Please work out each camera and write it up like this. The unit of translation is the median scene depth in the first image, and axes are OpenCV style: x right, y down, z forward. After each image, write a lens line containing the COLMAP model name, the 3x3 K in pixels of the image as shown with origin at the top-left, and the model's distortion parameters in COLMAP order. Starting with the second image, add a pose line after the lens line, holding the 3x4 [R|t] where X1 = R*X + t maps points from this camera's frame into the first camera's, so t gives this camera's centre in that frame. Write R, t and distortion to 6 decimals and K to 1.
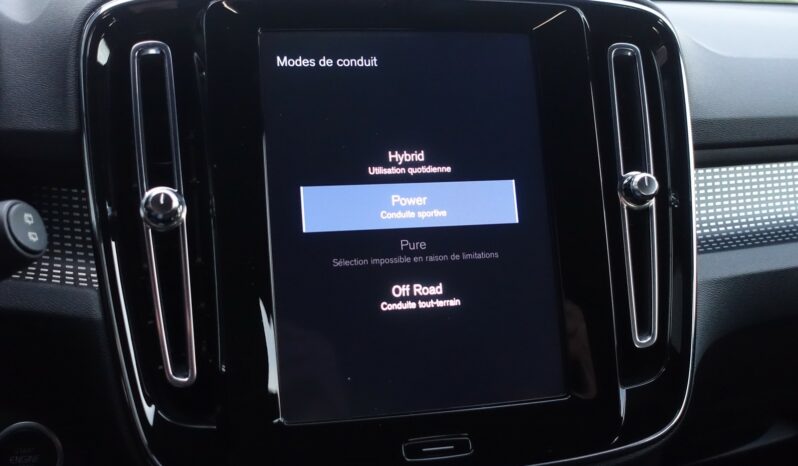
lens RADIAL K [[855.9, 0, 398.6], [0, 855.9, 235.7], [0, 0, 1]] dist [-0.021769, 0.000000]
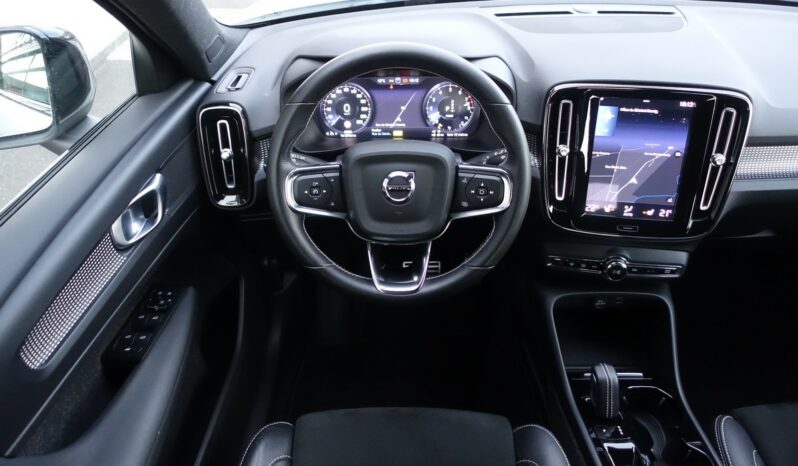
lens RADIAL K [[547.8, 0, 403.1], [0, 547.8, 231.3], [0, 0, 1]] dist [-0.010202, 0.003795]
pose [[0.936517, 0.204270, -0.284972, -0.166064], [-0.068921, 0.904155, 0.421607, -0.585068], [0.343781, -0.375202, 0.860836, -1.181790]]
